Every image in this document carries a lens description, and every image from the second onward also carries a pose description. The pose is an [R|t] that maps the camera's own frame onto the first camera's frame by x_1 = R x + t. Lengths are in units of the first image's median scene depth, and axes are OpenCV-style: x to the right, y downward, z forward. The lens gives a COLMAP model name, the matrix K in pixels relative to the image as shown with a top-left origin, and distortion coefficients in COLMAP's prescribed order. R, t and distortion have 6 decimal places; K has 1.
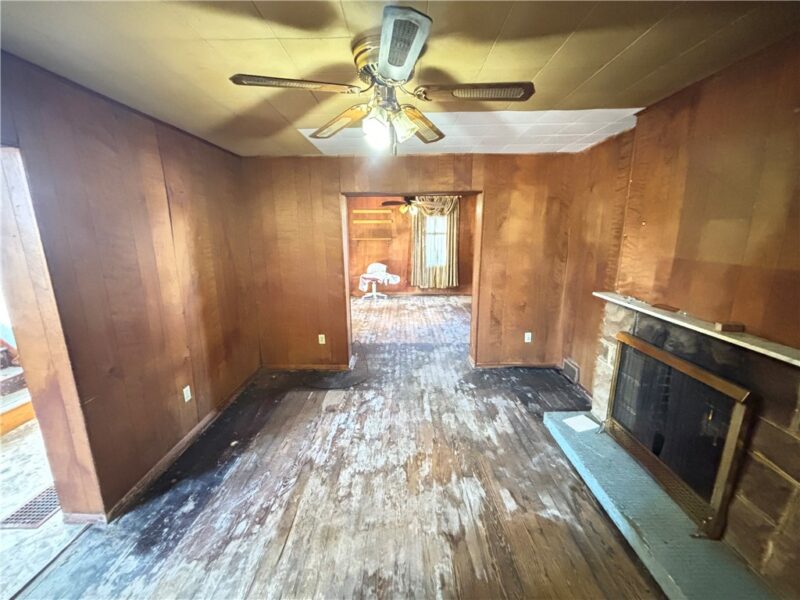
lens RADIAL K [[322.3, 0, 400.2], [0, 322.3, 298.0], [0, 0, 1]] dist [0.000973, -0.000497]
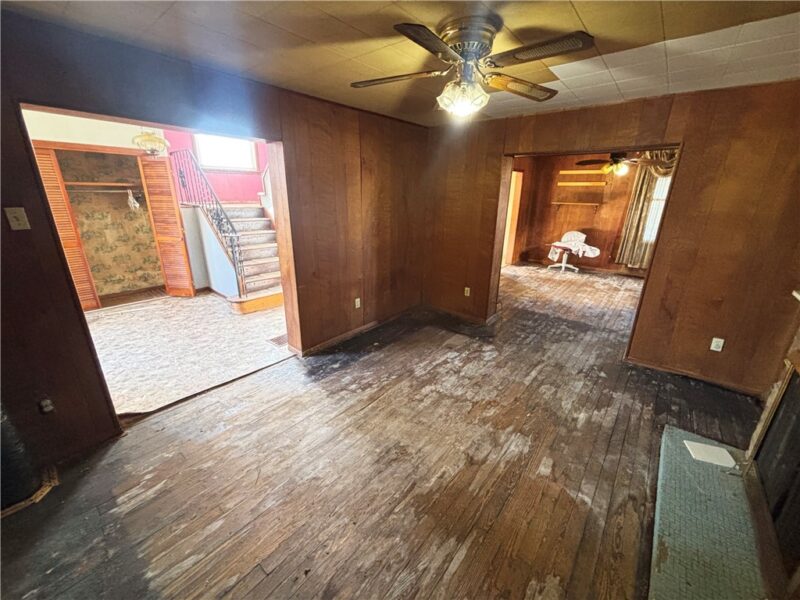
lens RADIAL K [[322.3, 0, 400.2], [0, 322.3, 298.0], [0, 0, 1]] dist [0.000973, -0.000497]
pose [[0.777460, 0.212820, -0.591831, 0.349813], [-0.148500, 0.976519, 0.156074, 0.013336], [0.611149, -0.033455, 0.790808, -0.048815]]
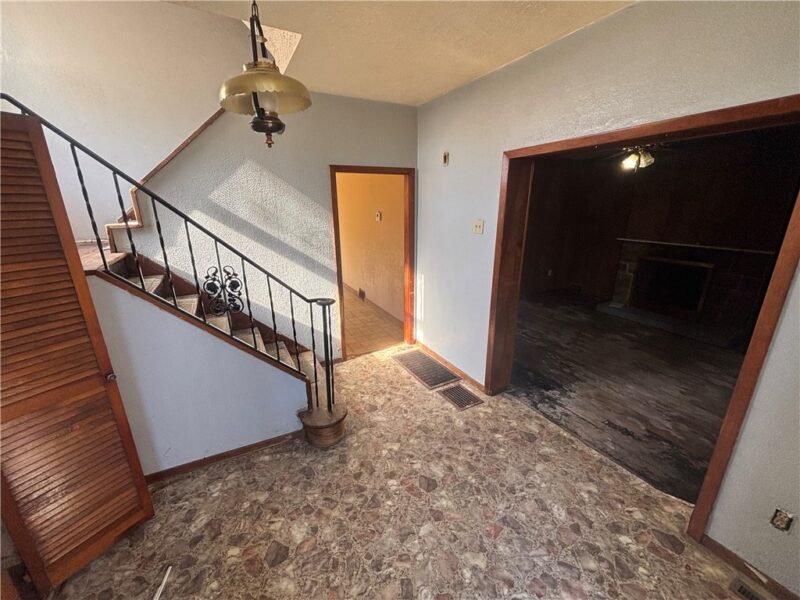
lens RADIAL K [[322.3, 0, 400.2], [0, 322.3, 298.0], [0, 0, 1]] dist [0.000973, -0.000497]
pose [[0.877553, -0.139323, 0.458791, -1.463305], [0.102527, 0.989247, 0.104300, 0.002908], [-0.468389, -0.044490, 0.882401, -0.121810]]
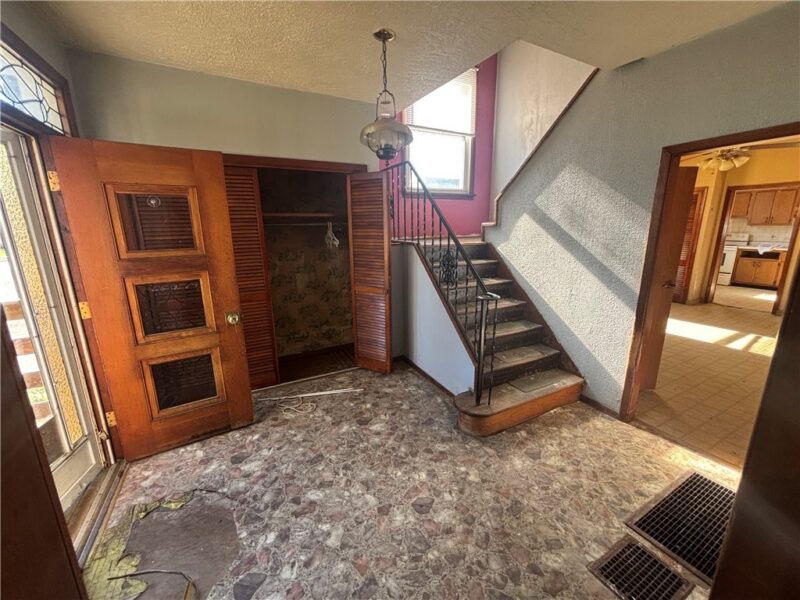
lens RADIAL K [[322.3, 0, 400.2], [0, 322.3, 298.0], [0, 0, 1]] dist [0.000973, -0.000497]
pose [[0.478945, 0.200543, -0.854631, -0.641192], [-0.174386, 0.975888, 0.131269, 0.010419], [0.860350, 0.086165, 0.502368, 0.075767]]
